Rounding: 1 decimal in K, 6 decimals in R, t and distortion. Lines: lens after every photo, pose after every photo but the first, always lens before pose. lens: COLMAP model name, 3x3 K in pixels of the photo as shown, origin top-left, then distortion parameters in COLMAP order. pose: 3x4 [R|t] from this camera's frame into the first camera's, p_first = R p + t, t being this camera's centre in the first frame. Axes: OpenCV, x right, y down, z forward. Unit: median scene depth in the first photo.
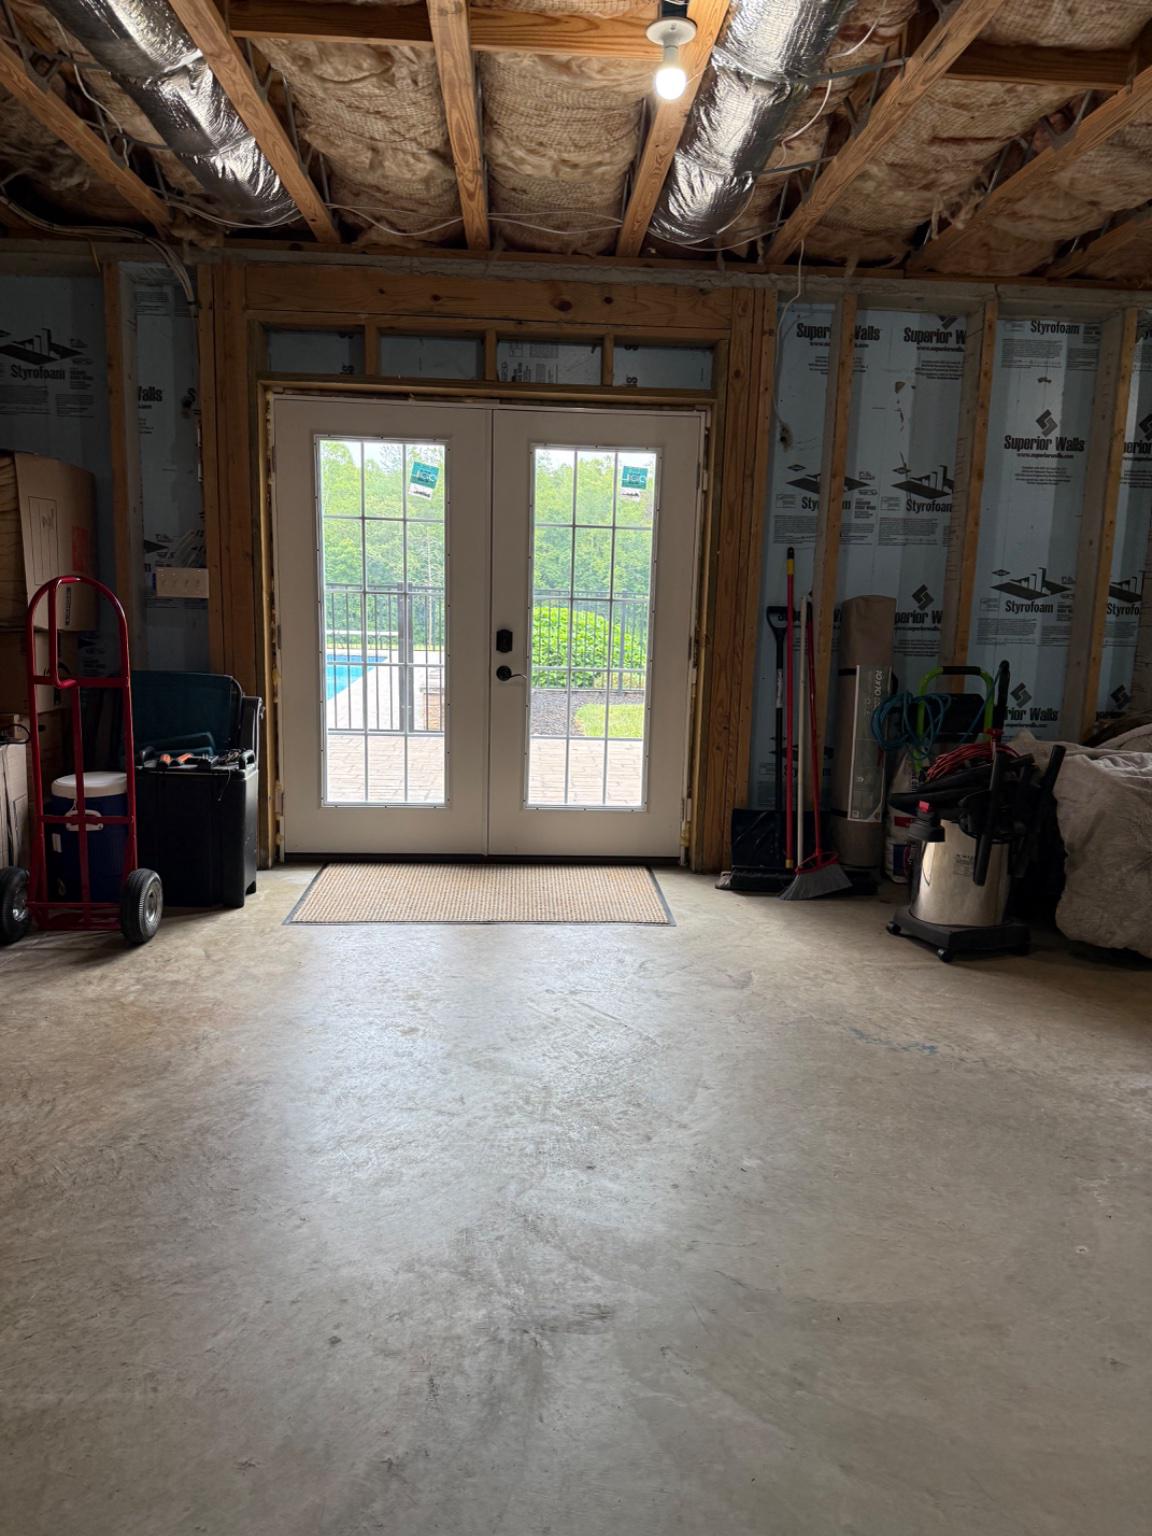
lens RADIAL K [[1083.5, 0, 577.3], [0, 1083.5, 773.9], [0, 0, 1]] dist [0.028652, -0.062314]
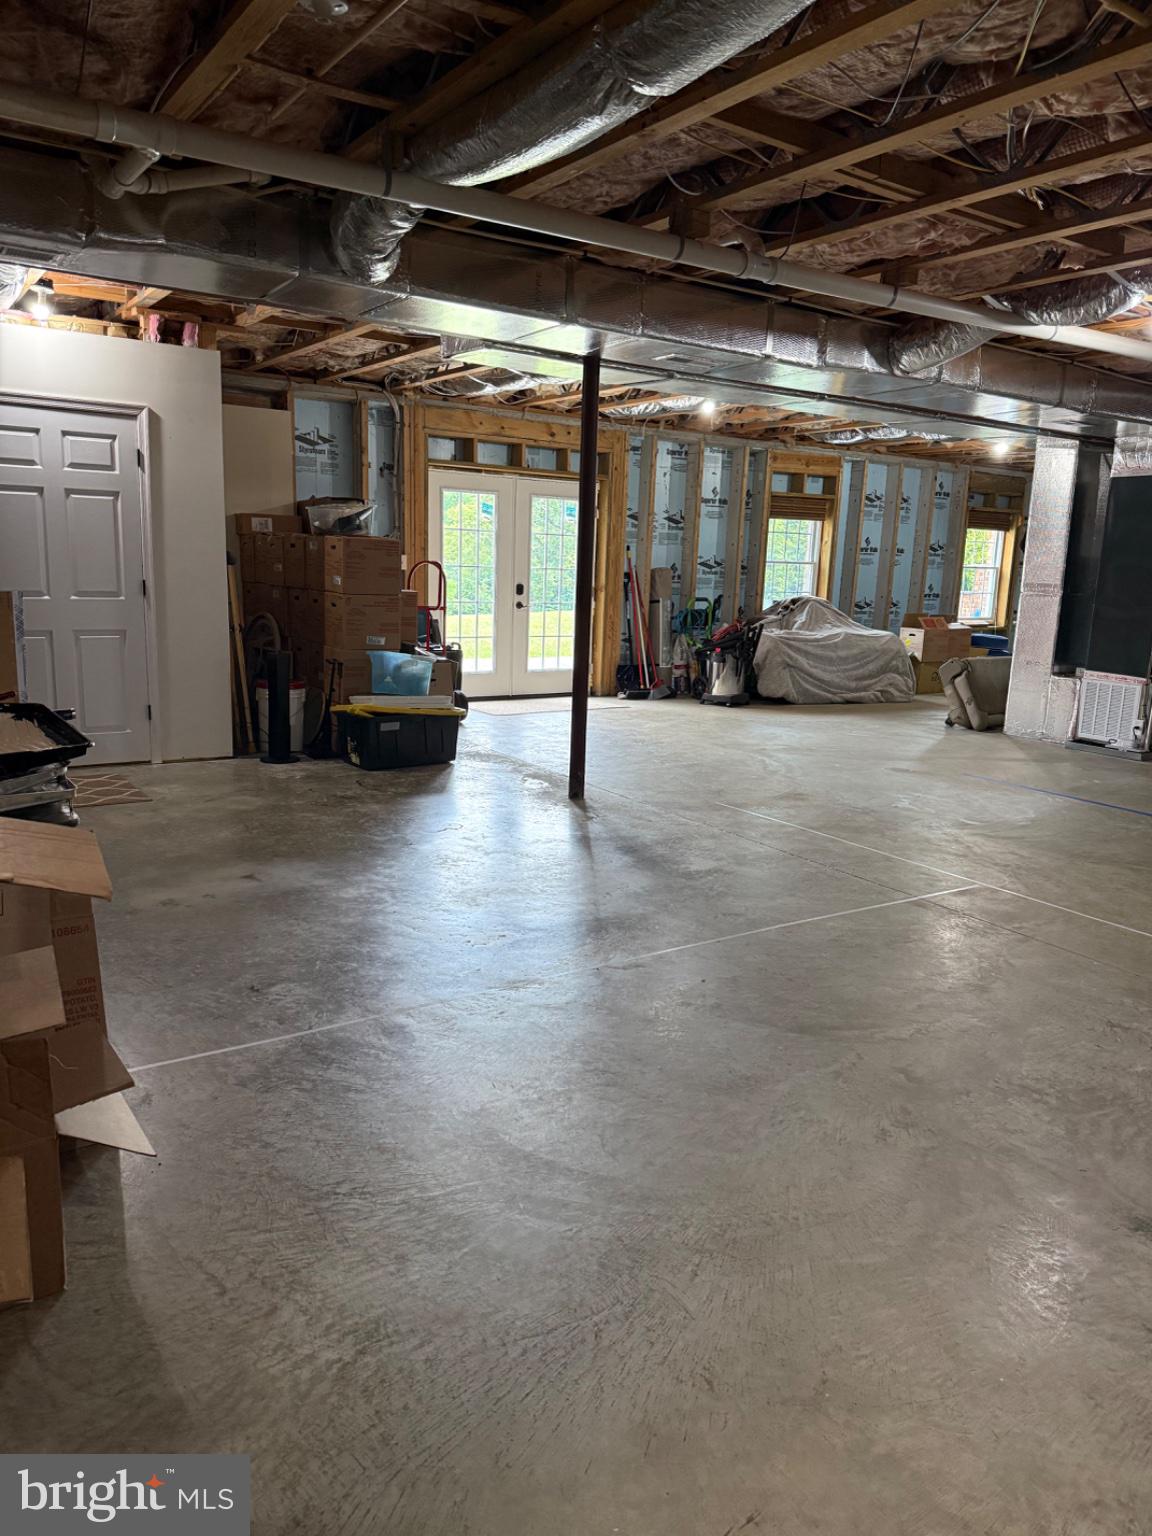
lens RADIAL K [[1083.5, 0, 556.1], [0, 1083.5, 825.6], [0, 0, 1]] dist [0.028652, -0.062314]
pose [[0.857884, -0.120098, 0.499611, -1.125635], [0.078519, 0.991523, 0.103520, 0.120483], [-0.507809, -0.049580, 0.860042, -0.879032]]
